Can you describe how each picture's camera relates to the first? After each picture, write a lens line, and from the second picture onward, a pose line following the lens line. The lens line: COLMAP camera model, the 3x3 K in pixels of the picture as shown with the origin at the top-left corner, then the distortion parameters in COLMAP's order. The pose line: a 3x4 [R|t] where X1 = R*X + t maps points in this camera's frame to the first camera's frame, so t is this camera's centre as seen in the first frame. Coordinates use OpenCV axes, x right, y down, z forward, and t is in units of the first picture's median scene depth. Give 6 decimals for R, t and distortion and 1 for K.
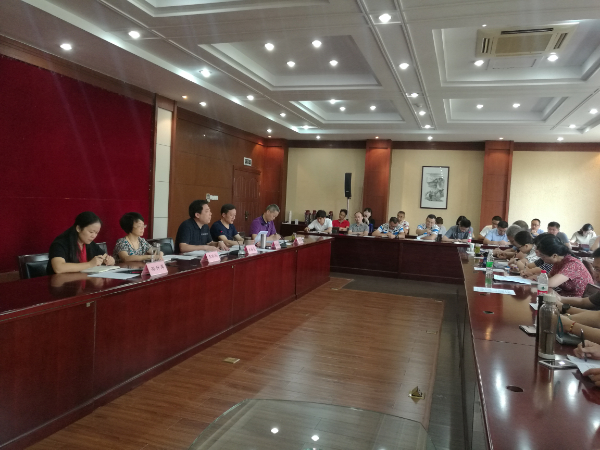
lens RADIAL K [[474.5, 0, 300.0], [0, 474.5, 225.0], [0, 0, 1]] dist [0.008517, 0.003801]
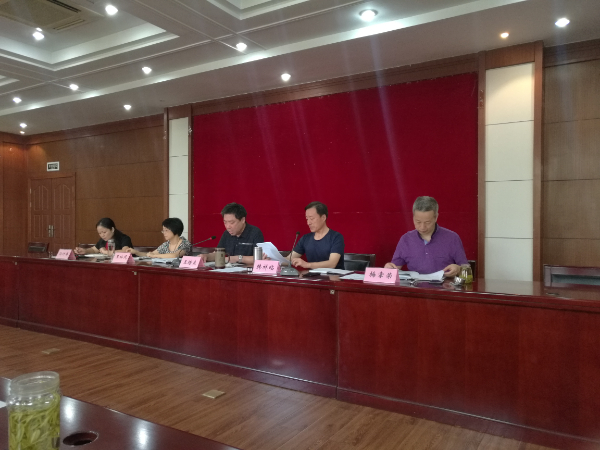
lens RADIAL K [[474.5, 0, 300.0], [0, 474.5, 225.0], [0, 0, 1]] dist [0.008517, 0.003801]
pose [[-0.225279, -0.042931, -0.973348, 0.589875], [-0.064483, 0.997495, -0.029072, 0.004642], [0.972158, 0.056215, -0.227483, 1.361792]]
